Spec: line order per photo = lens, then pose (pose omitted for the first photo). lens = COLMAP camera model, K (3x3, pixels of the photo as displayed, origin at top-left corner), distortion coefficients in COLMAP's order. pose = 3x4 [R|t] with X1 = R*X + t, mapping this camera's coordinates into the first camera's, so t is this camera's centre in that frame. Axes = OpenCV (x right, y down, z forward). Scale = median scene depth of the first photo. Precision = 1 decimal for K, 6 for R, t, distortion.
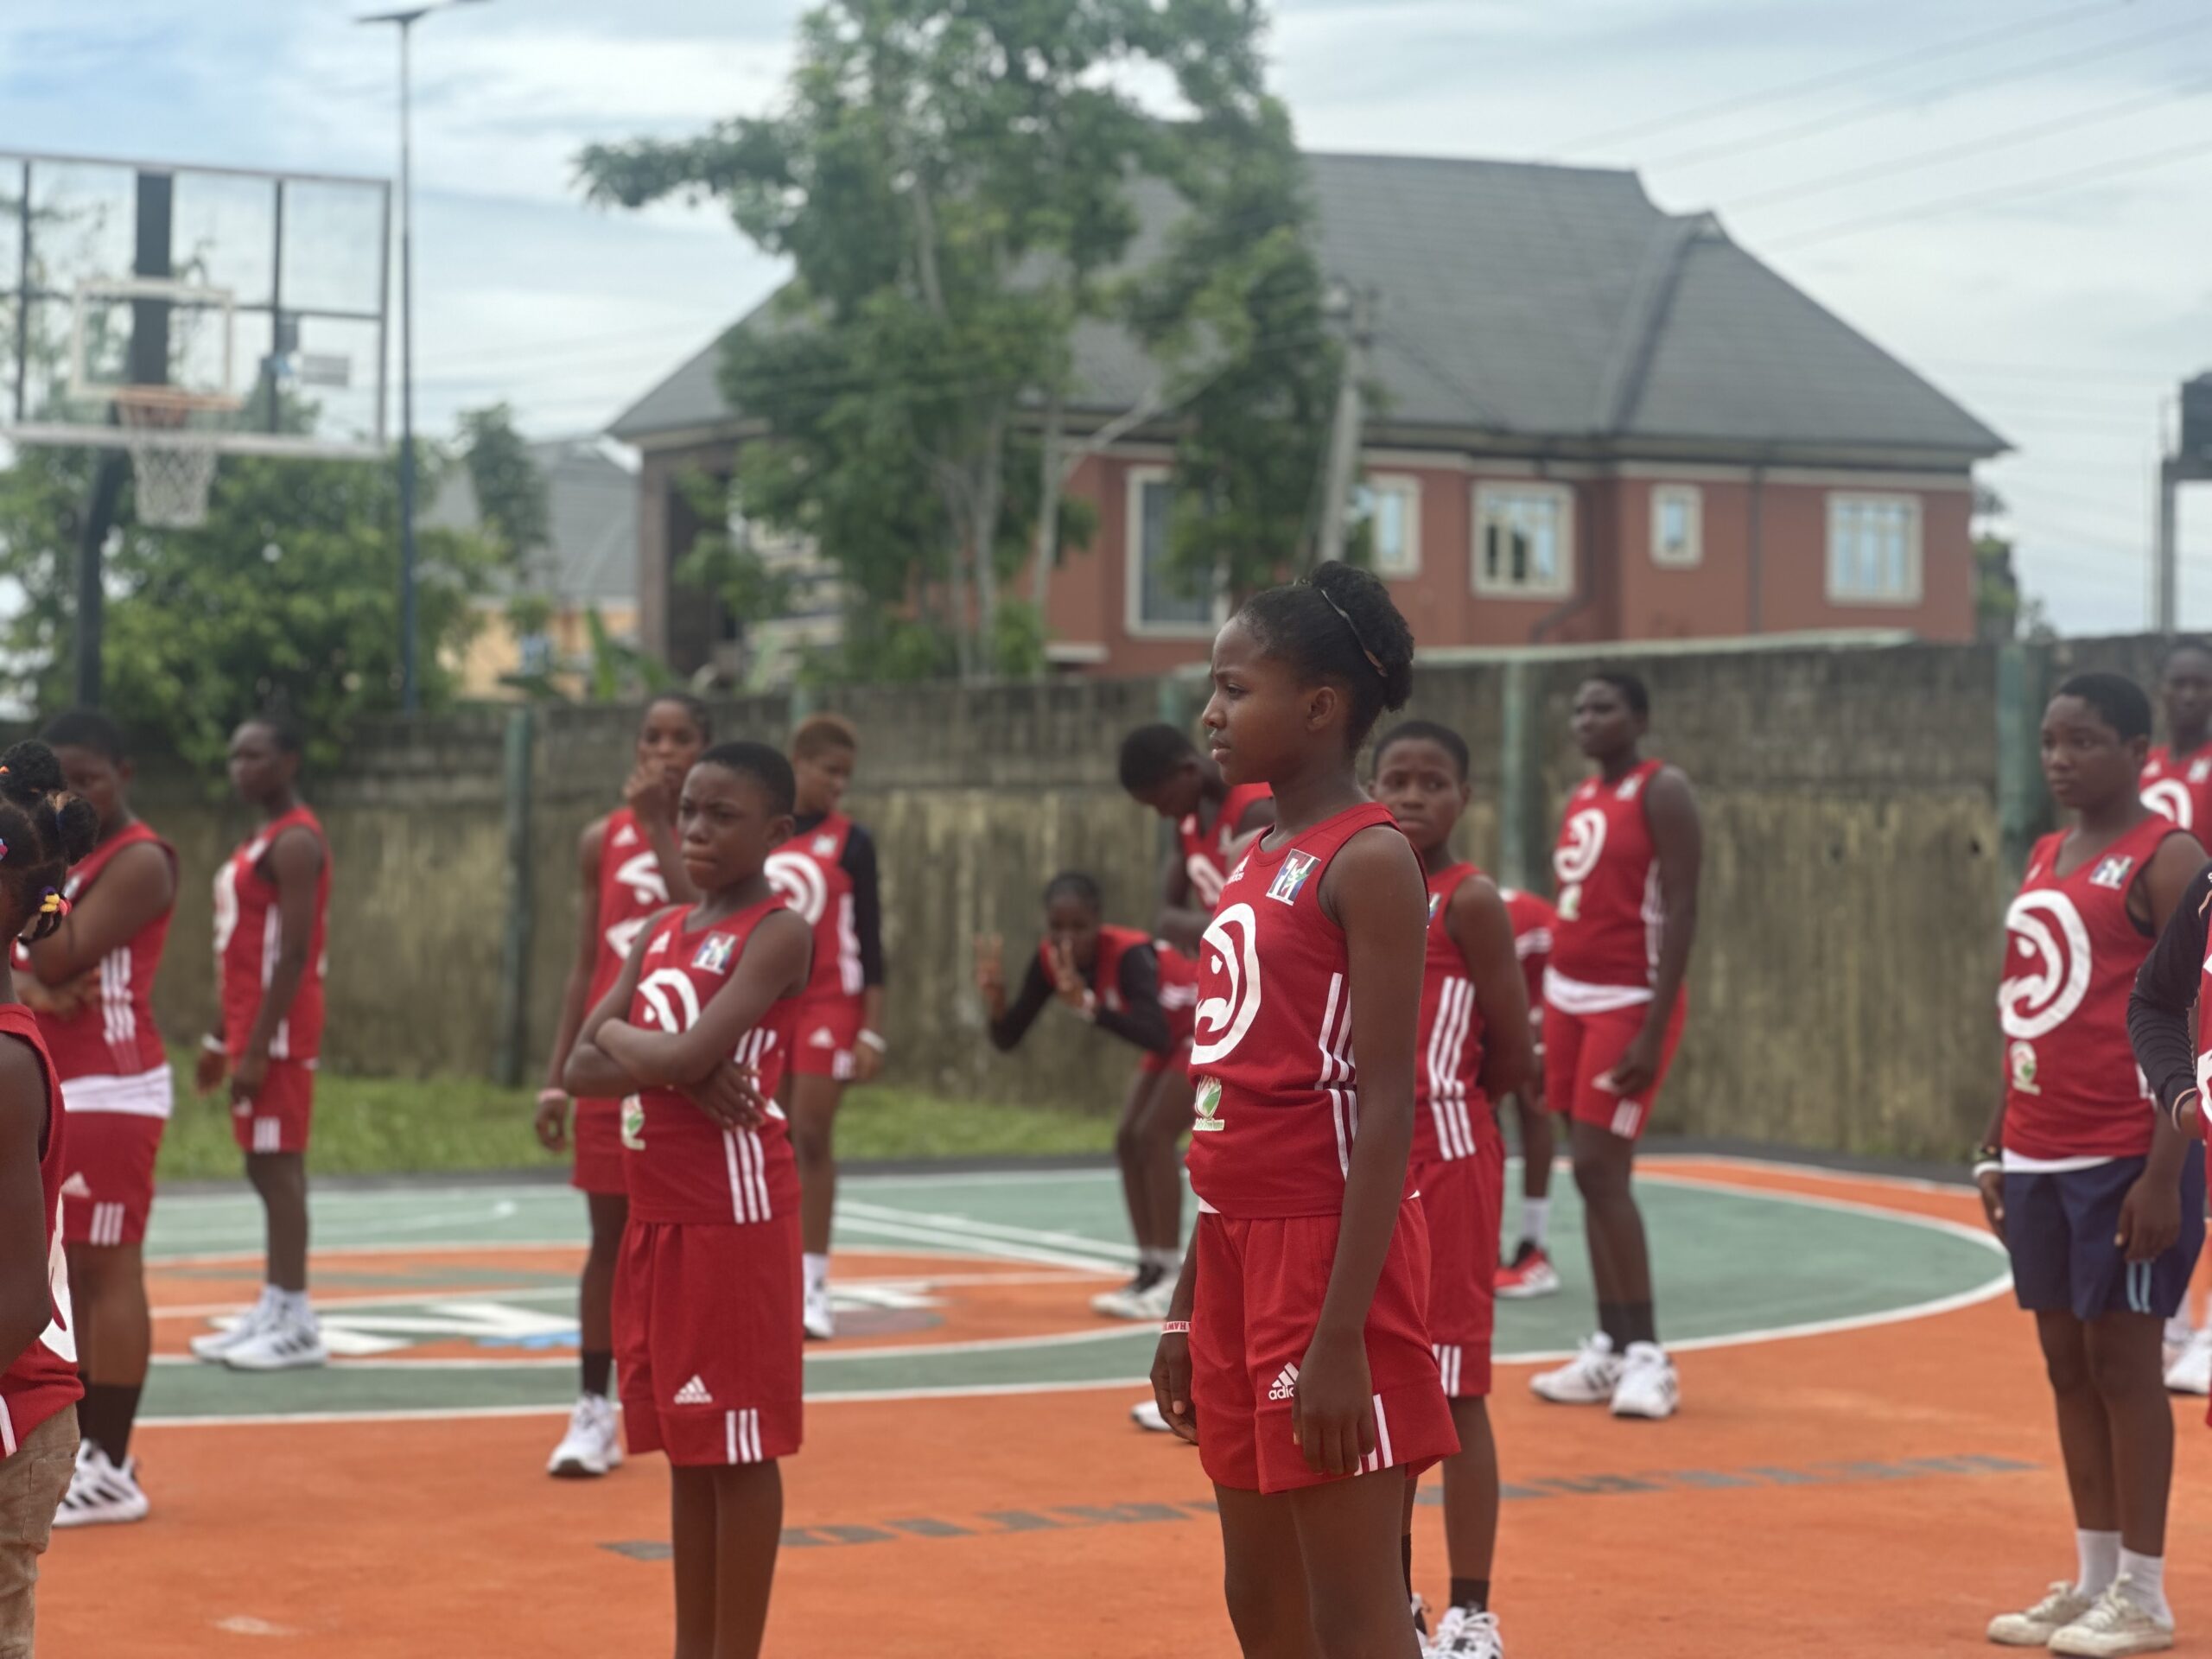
lens RADIAL K [[5872.3, 0, 1103.8], [0, 5872.3, 829.4], [0, 0, 1]] dist [-0.341354, 0.000000]
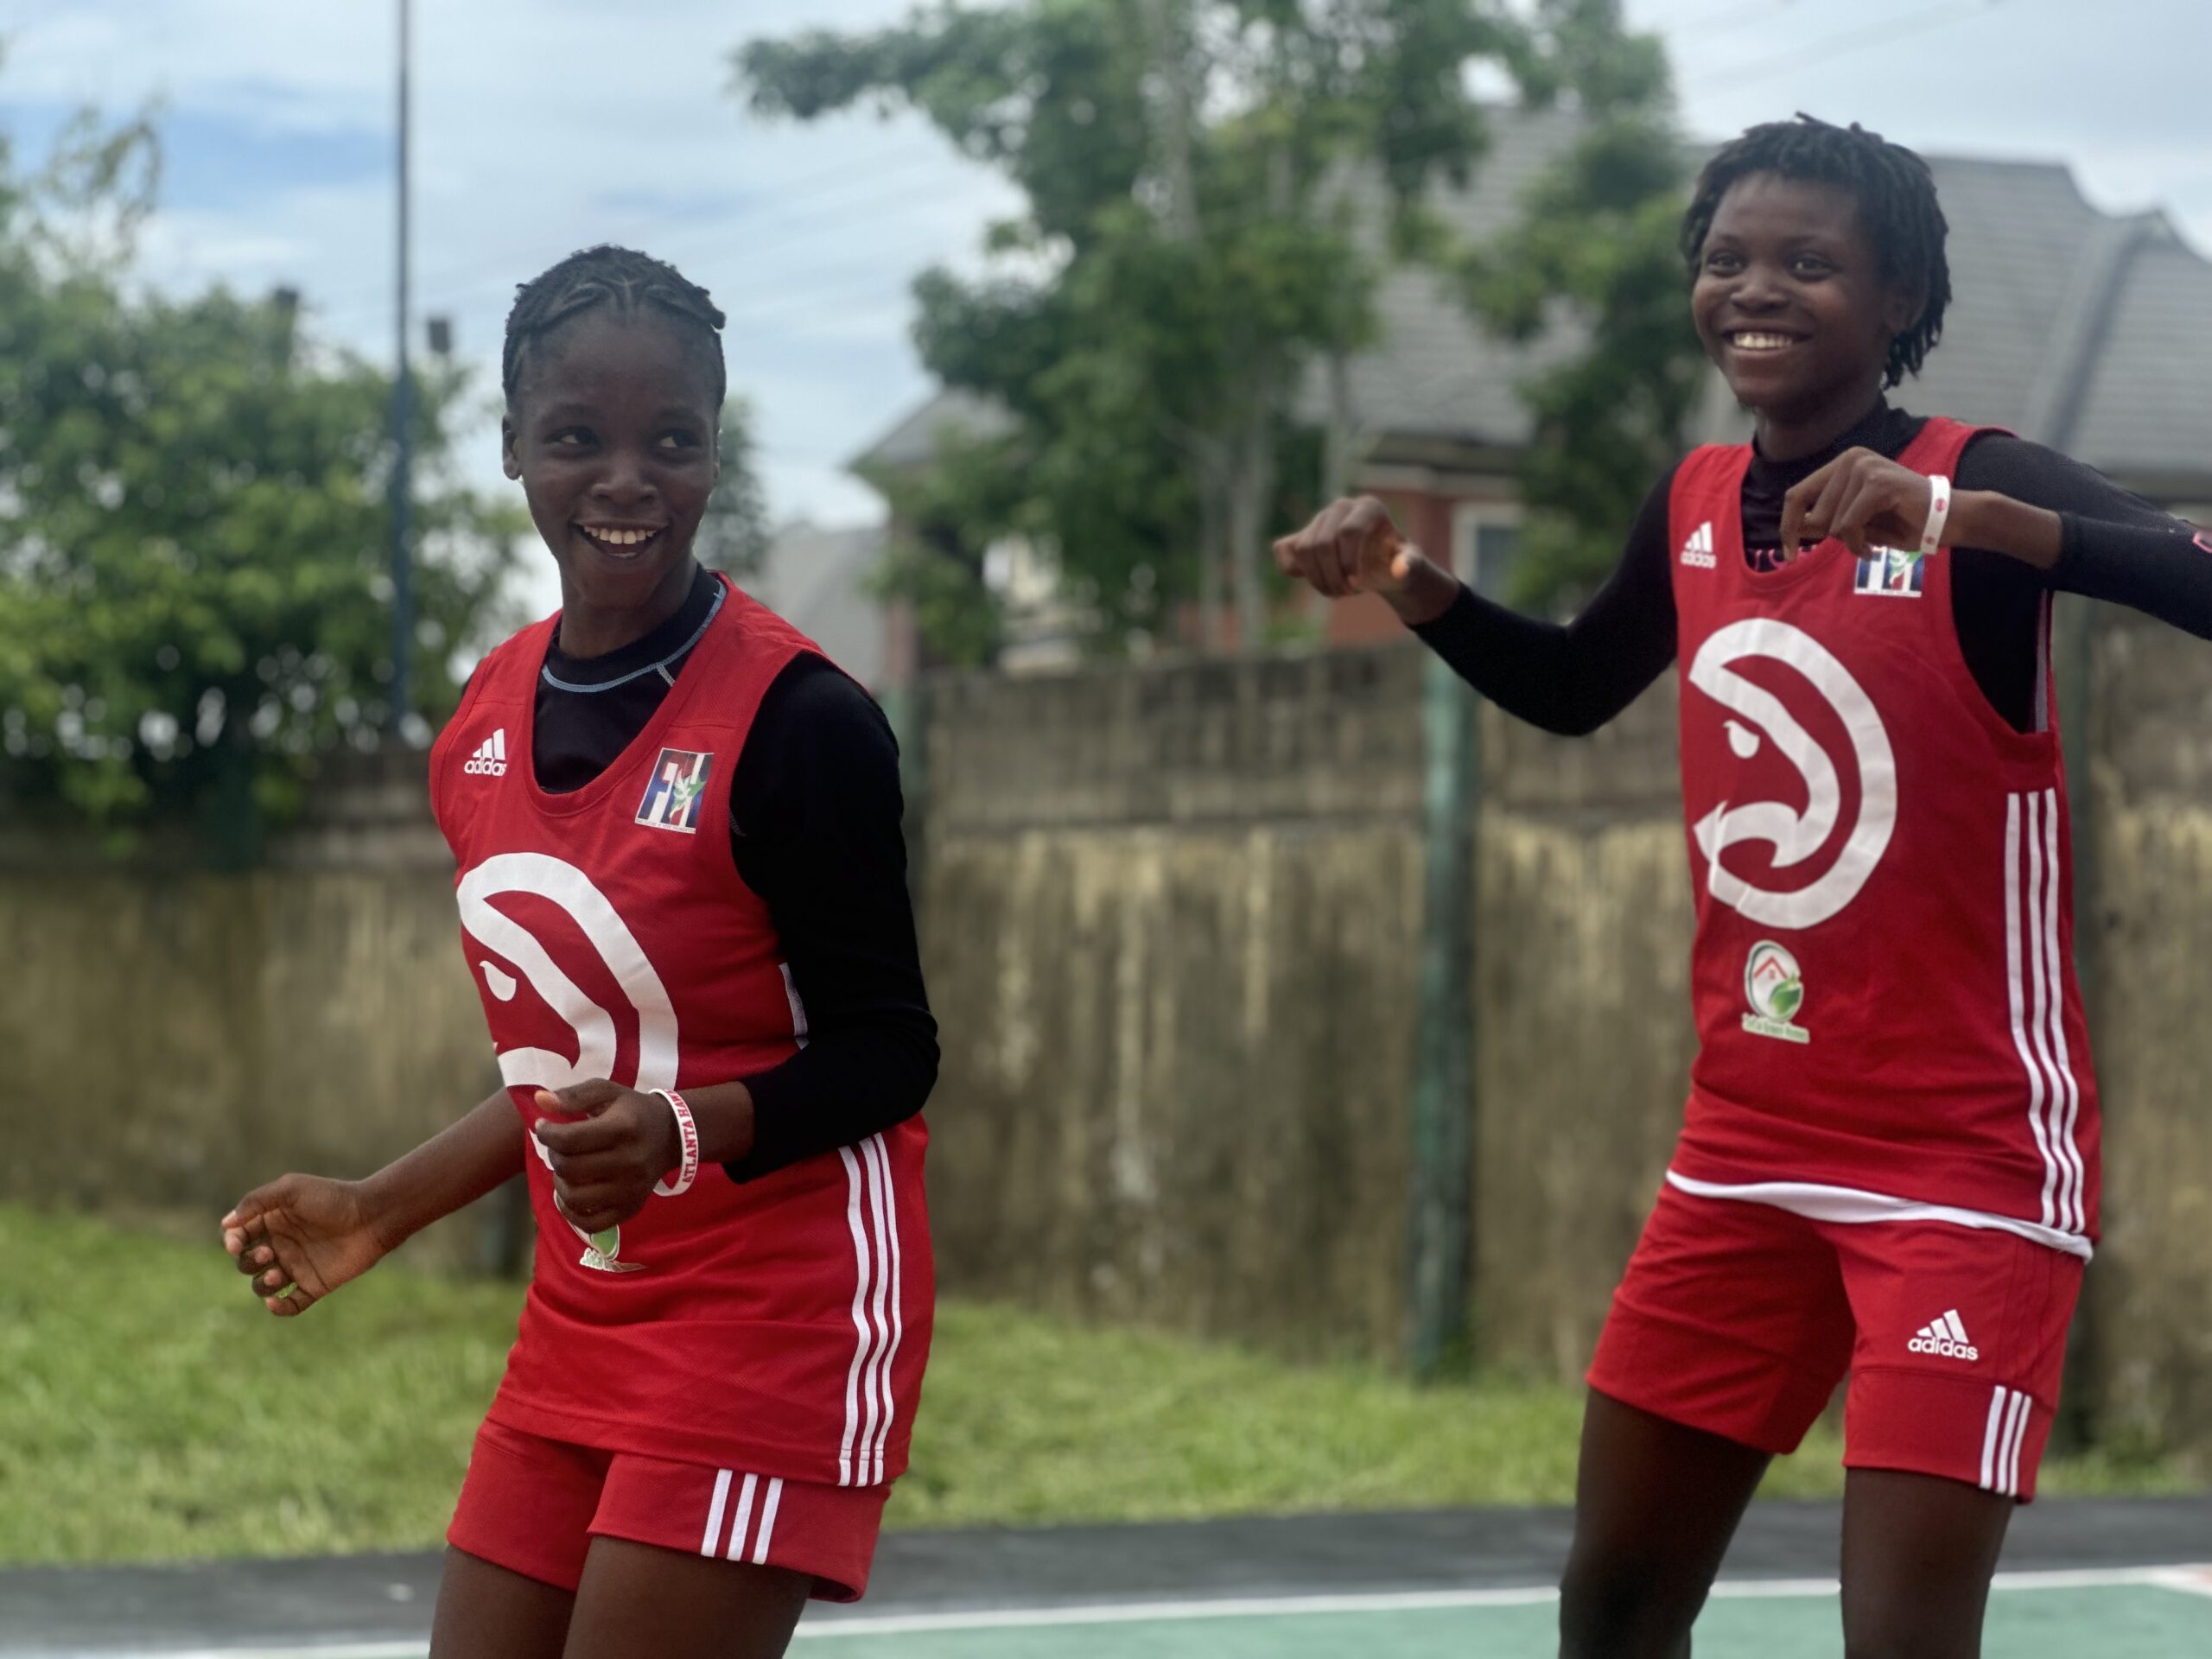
lens RADIAL K [[5872.3, 0, 1109.4], [0, 5872.3, 828.3], [0, 0, 1]] dist [-0.341354, 0.000000]
pose [[0.997974, 0.004156, -0.063487, 0.012063], [-0.005595, 0.999731, -0.022496, 0.006341], [0.063376, 0.022805, 0.997729, 0.305276]]
